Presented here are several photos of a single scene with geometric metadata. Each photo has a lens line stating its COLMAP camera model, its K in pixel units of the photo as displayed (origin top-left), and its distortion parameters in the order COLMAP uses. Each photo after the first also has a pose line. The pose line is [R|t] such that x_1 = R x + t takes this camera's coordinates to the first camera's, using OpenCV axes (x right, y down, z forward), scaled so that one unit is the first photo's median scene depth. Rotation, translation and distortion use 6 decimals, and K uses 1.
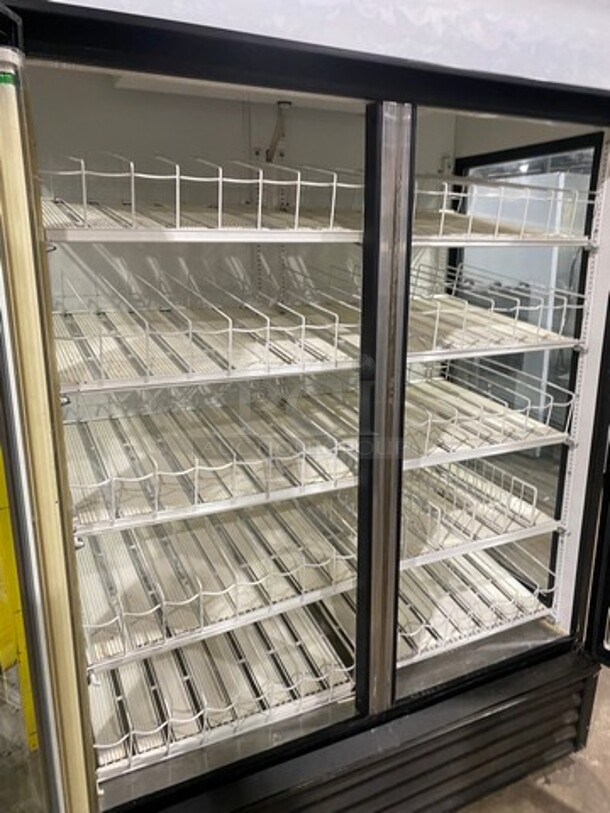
lens RADIAL K [[611.4, 0, 304.6], [0, 611.4, 383.4], [0, 0, 1]] dist [-0.006374, -0.002573]
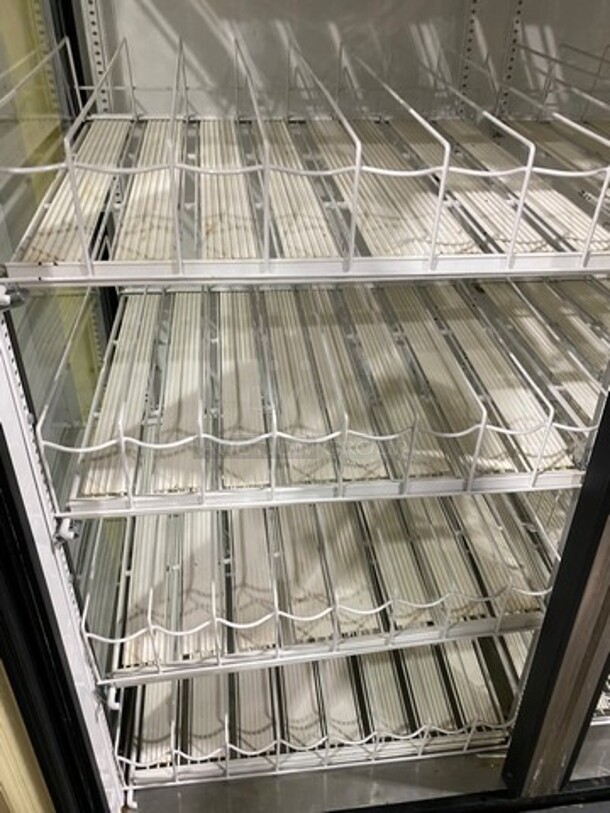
lens RADIAL K [[612.6, 0, 308.1], [0, 612.6, 411.2], [0, 0, 1]] dist [0.015723, 0.001801]
pose [[0.946187, 0.171545, -0.274414, -0.000734], [-0.080654, 0.946191, 0.313398, -0.044544], [0.313409, -0.274400, 0.909109, 0.415017]]
